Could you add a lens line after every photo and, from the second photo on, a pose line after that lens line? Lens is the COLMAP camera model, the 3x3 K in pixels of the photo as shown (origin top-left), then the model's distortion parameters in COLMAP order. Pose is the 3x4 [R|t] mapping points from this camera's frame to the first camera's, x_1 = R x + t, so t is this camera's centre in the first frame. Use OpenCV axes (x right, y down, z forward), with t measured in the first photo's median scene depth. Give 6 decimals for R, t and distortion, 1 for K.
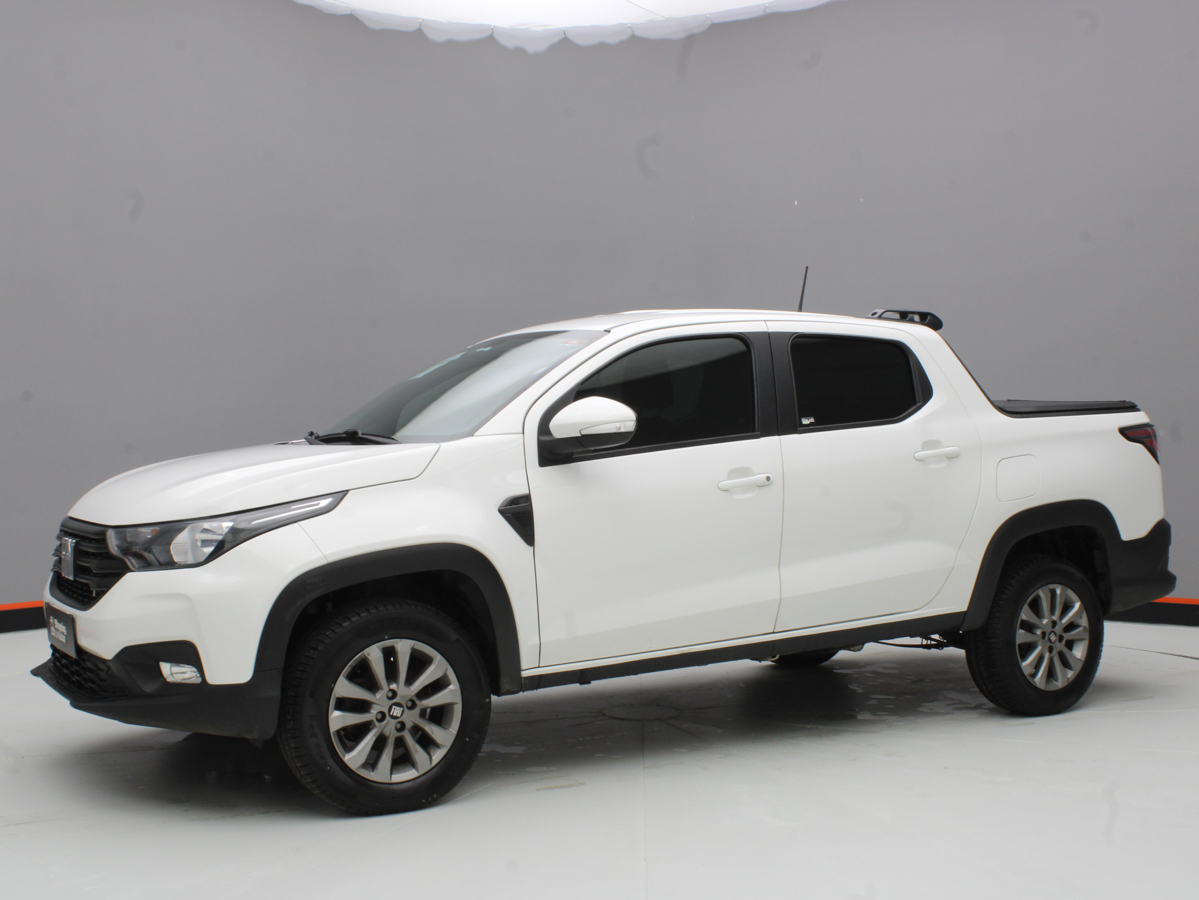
lens RADIAL K [[1295.1, 0, 598.2], [0, 1295.1, 441.5], [0, 0, 1]] dist [-0.105381, 0.000000]
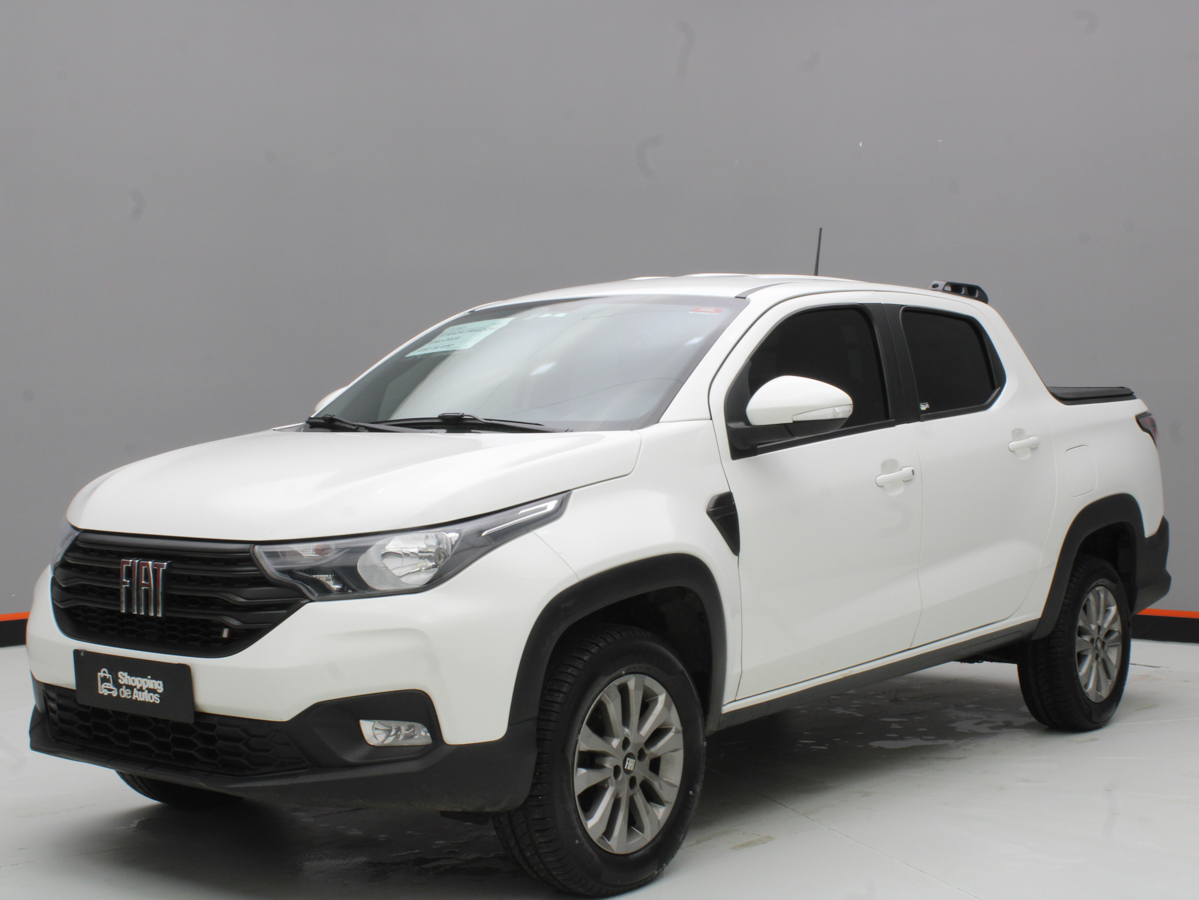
lens RADIAL K [[1562.5, 0, 599.8], [0, 1562.5, 449.4], [0, 0, 1]] dist [-0.100721, 0.000000]
pose [[0.949709, -0.000324, 0.313132, -0.391061], [-0.003805, 0.999914, 0.012577, 0.000698], [-0.313109, -0.013136, 0.949626, 0.068143]]
